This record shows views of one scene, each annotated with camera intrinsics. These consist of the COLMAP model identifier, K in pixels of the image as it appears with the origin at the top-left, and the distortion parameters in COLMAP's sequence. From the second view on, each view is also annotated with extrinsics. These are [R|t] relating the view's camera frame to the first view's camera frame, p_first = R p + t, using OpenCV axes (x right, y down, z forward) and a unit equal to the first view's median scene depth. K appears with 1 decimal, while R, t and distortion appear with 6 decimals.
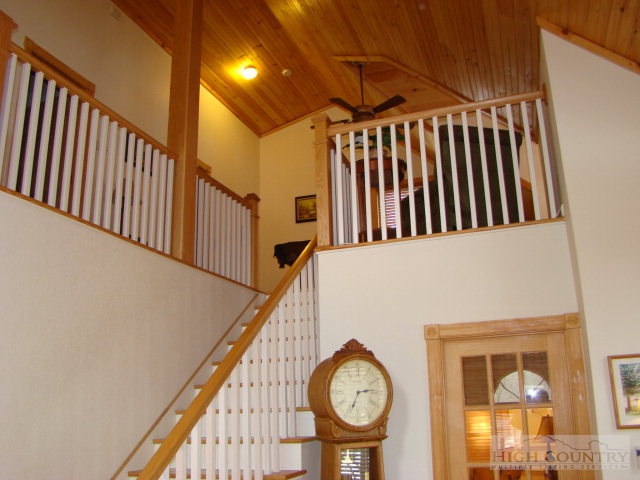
lens RADIAL K [[618.6, 0, 320.0], [0, 618.6, 240.0], [0, 0, 1]] dist [-0.175949, 0.155144]
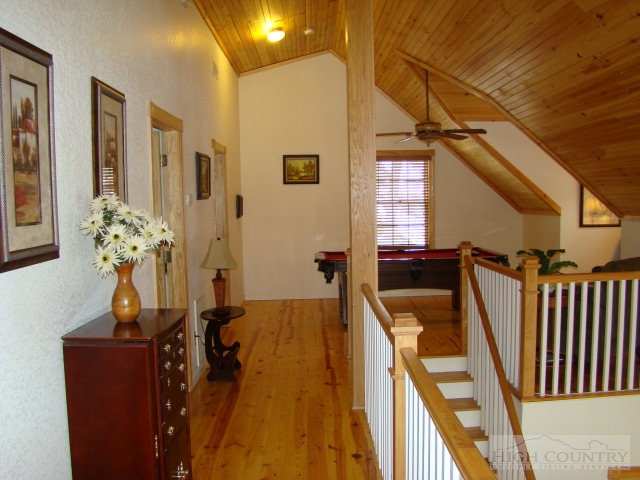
lens RADIAL K [[618.6, 0, 320.0], [0, 618.6, 240.0], [0, 0, 1]] dist [-0.175949, 0.155144]
pose [[0.939117, -0.014374, 0.343297, -0.320026], [-0.097578, 0.946831, 0.306577, -0.247406], [-0.329451, -0.321410, 0.887783, 0.129792]]
